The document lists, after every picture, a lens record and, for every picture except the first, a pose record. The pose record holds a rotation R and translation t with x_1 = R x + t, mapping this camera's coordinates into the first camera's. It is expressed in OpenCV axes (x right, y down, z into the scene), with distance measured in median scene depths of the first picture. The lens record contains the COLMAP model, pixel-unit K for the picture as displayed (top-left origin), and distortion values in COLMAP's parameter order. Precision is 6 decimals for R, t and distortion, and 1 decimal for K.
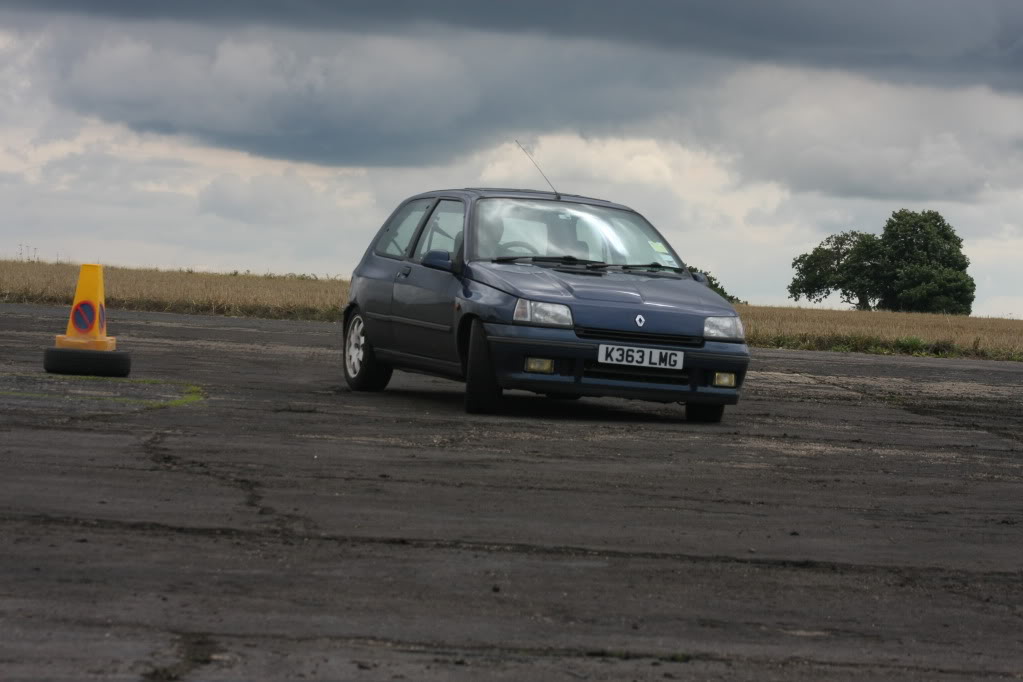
lens RADIAL K [[3609.4, 0, 511.5], [0, 3609.4, 341.0], [0, 0, 1]] dist [-0.101872, 0.933800]
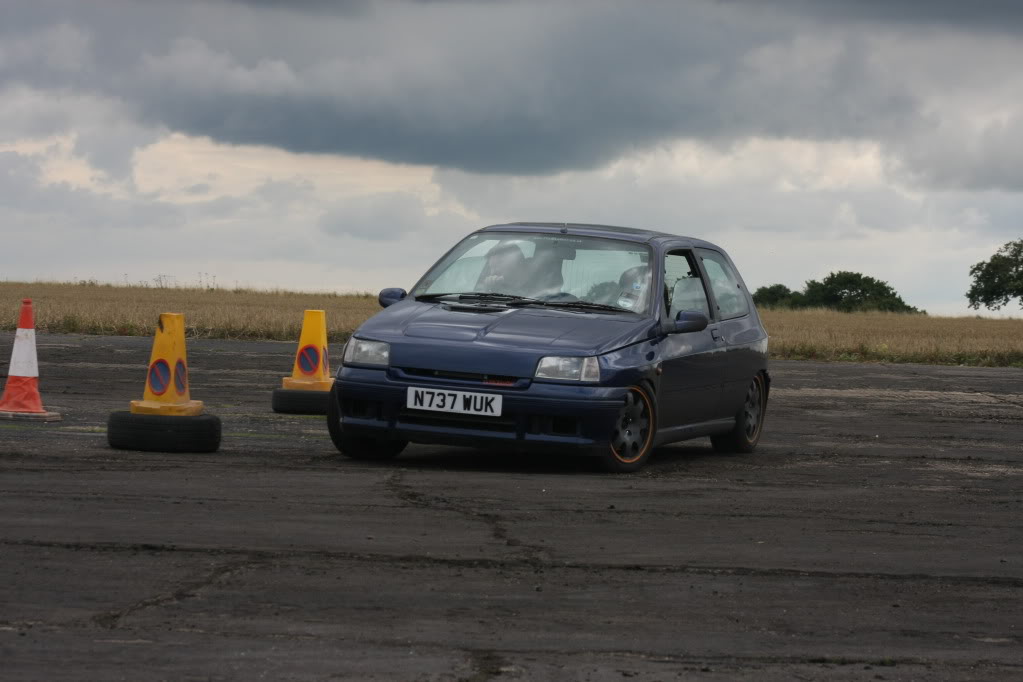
lens RADIAL K [[3648.7, 0, 511.5], [0, 3648.7, 341.0], [0, 0, 1]] dist [-0.069442, -0.298954]
pose [[0.998573, -0.023553, -0.047928, -0.010202], [0.023362, 0.999717, -0.004540, -0.009419], [0.048021, 0.003414, 0.998840, -0.124378]]
